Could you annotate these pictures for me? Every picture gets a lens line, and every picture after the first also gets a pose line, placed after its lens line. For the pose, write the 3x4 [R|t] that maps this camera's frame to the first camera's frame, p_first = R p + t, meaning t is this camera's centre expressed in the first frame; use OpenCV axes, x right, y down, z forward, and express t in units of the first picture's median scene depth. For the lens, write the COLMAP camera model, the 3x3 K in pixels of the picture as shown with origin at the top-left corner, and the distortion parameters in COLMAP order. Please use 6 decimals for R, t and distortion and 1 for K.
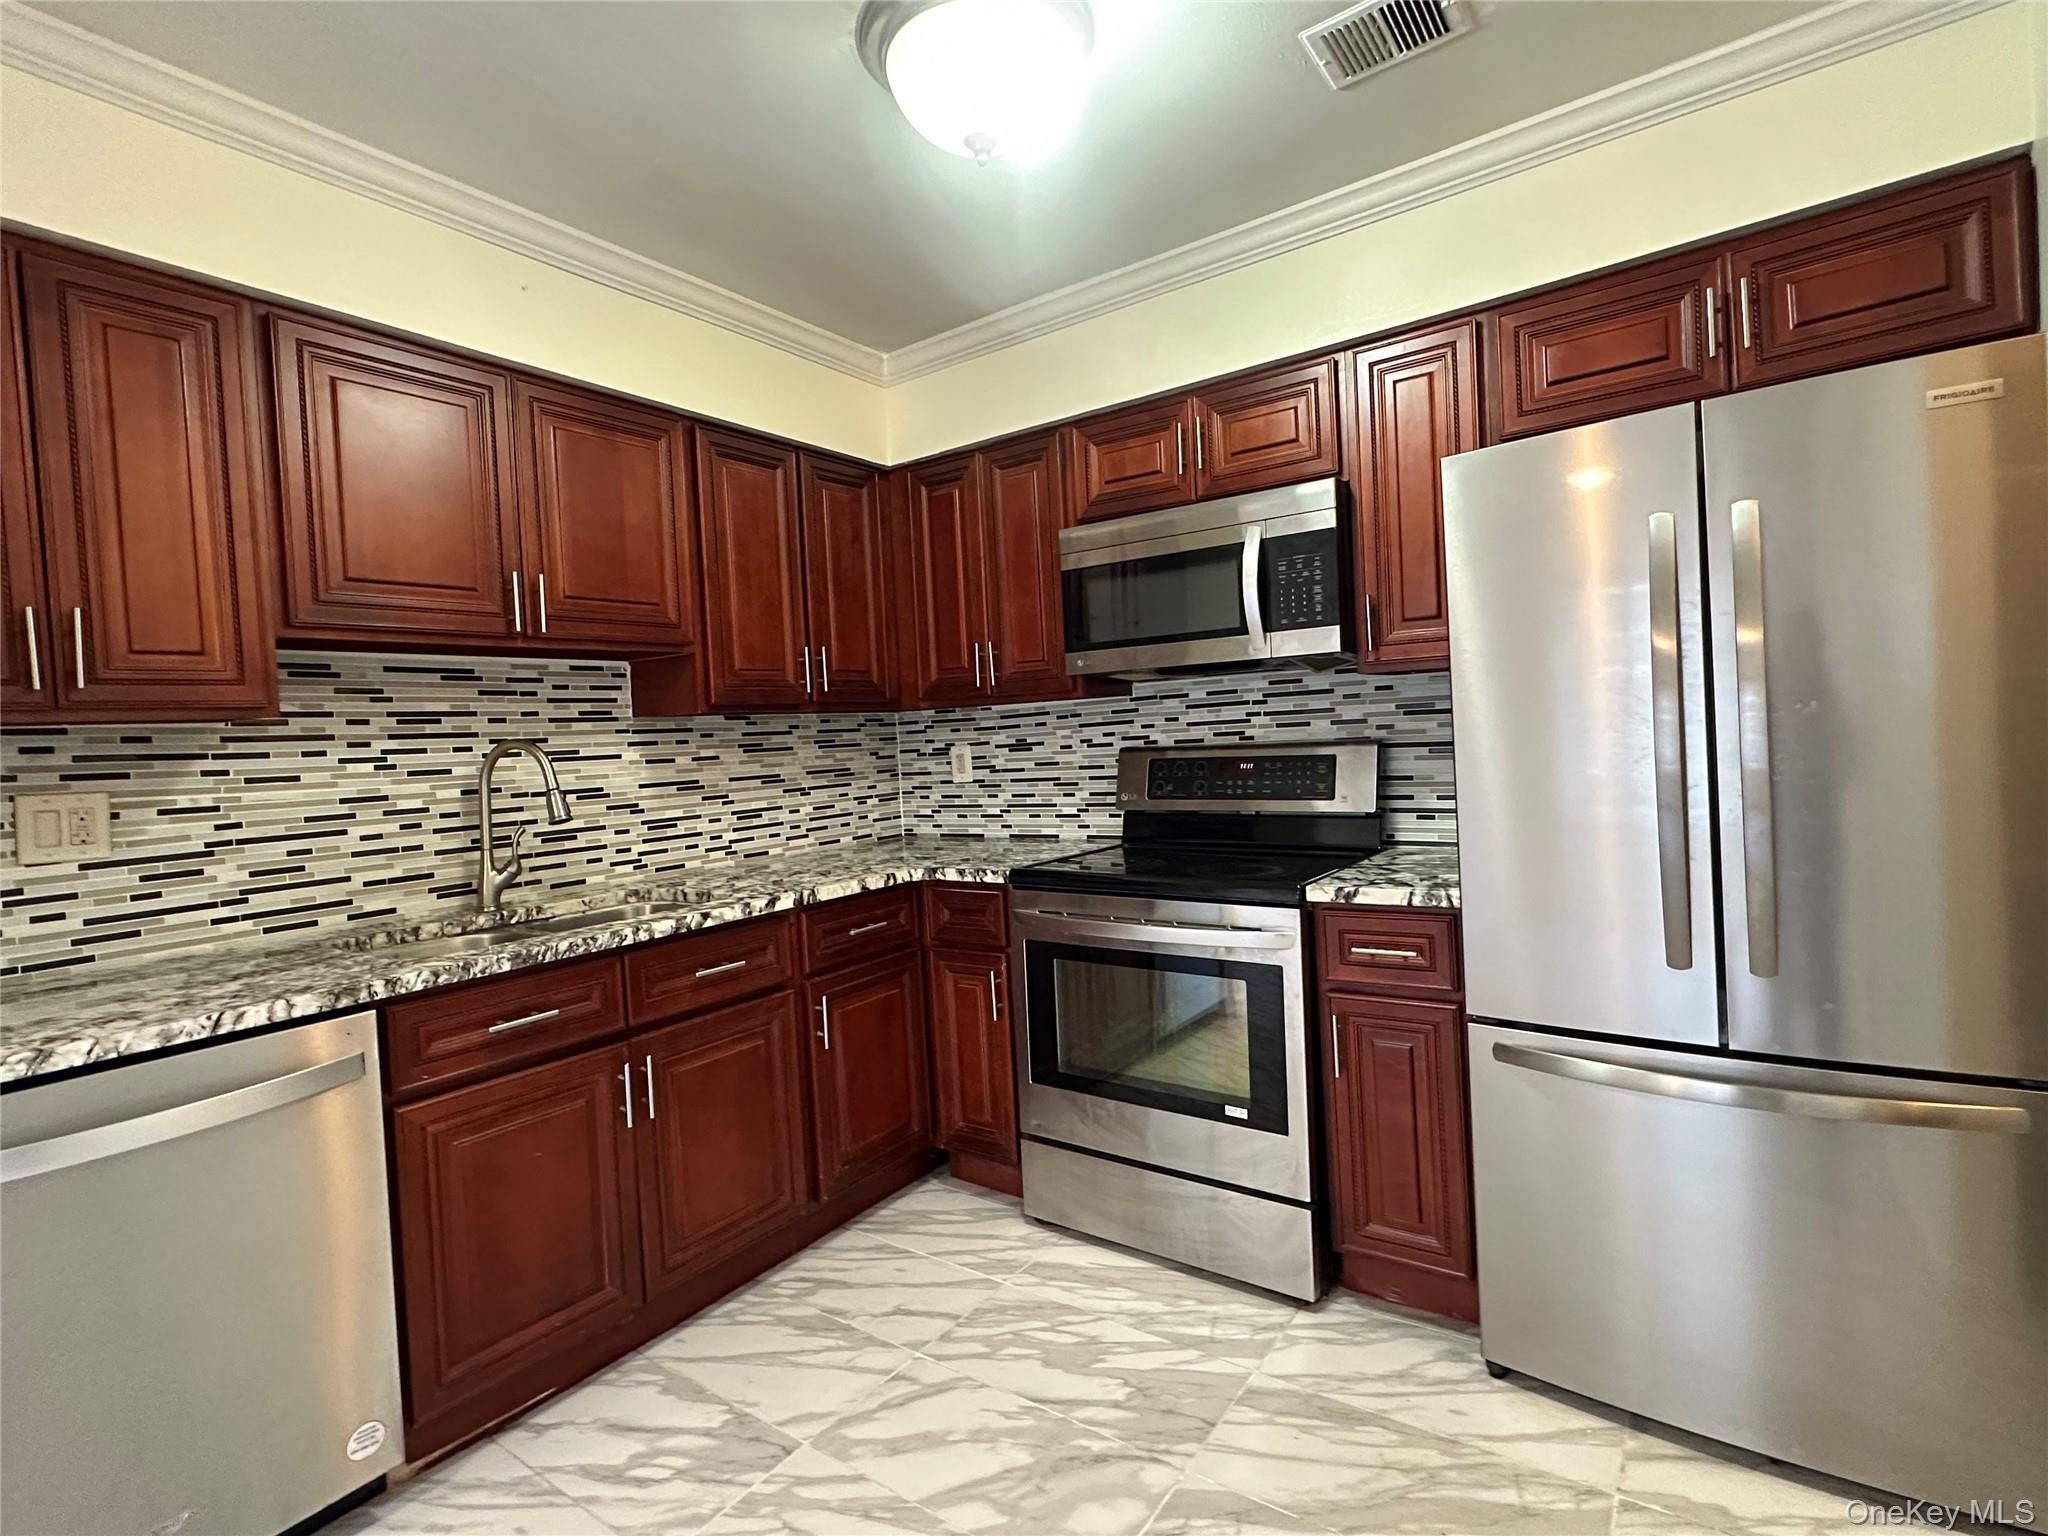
lens RADIAL K [[992.7, 0, 1019.8], [0, 992.7, 768.2], [0, 0, 1]] dist [-0.000420, 0.002575]
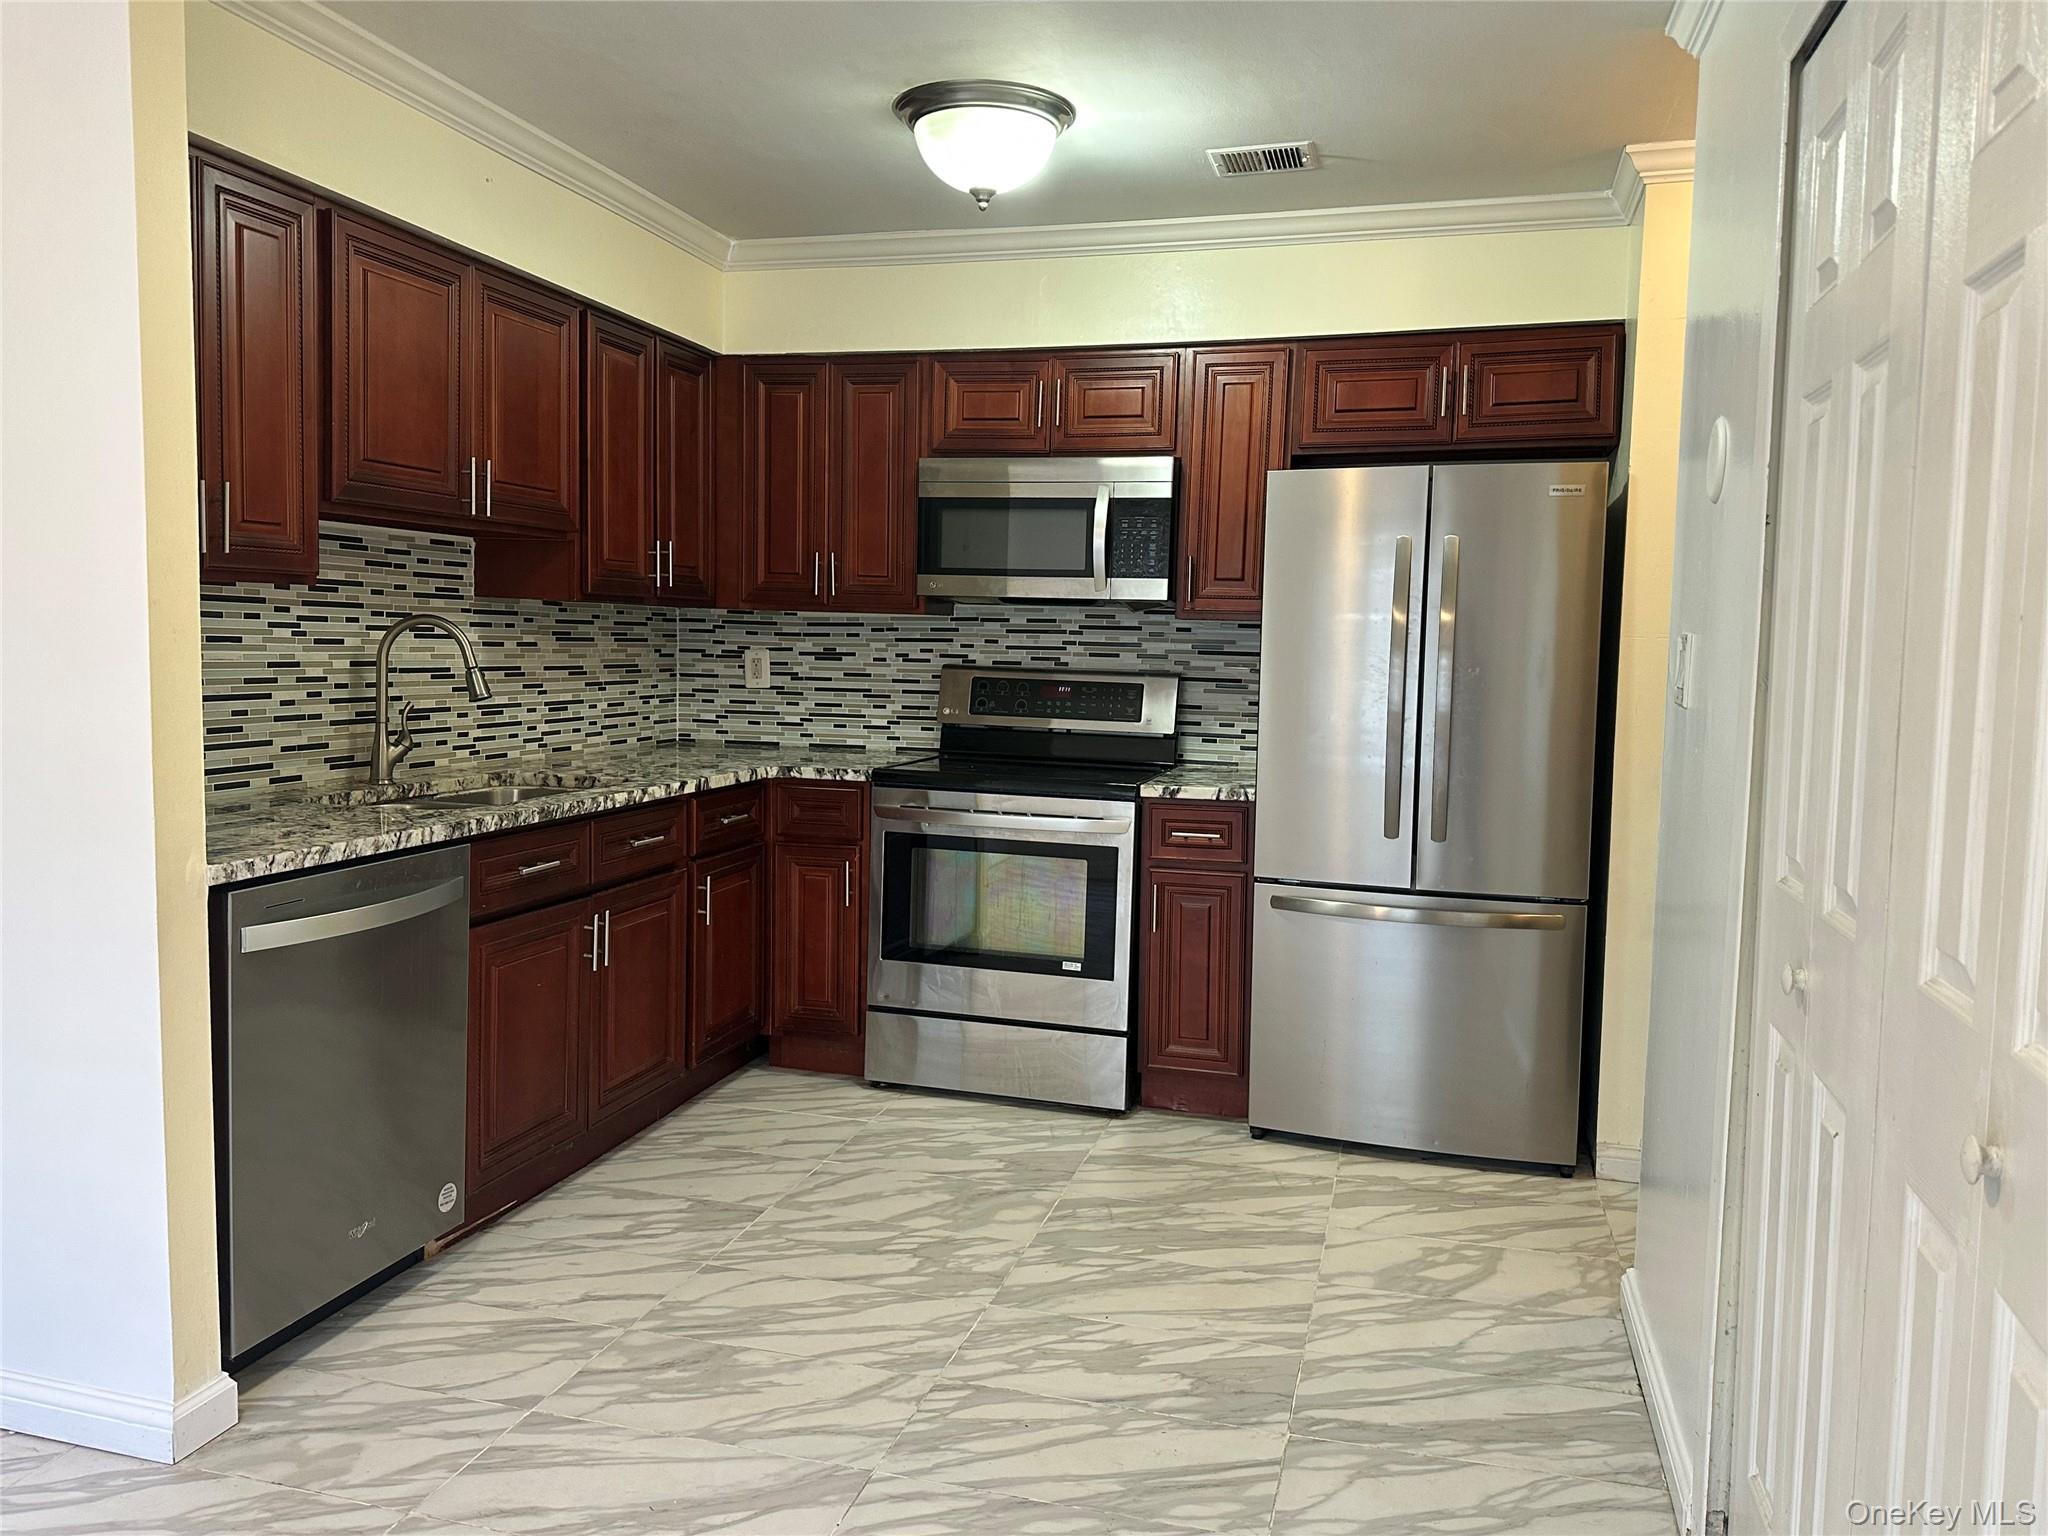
lens RADIAL K [[1488.7, 0, 1021.6], [0, 1488.7, 767.5], [0, 0, 1]] dist [0.122208, -0.007916]
pose [[0.934904, 0.043749, 0.352194, -0.499708], [-0.061488, 0.997333, 0.039332, 0.028511], [-0.349534, -0.058427, 0.935100, -0.694796]]
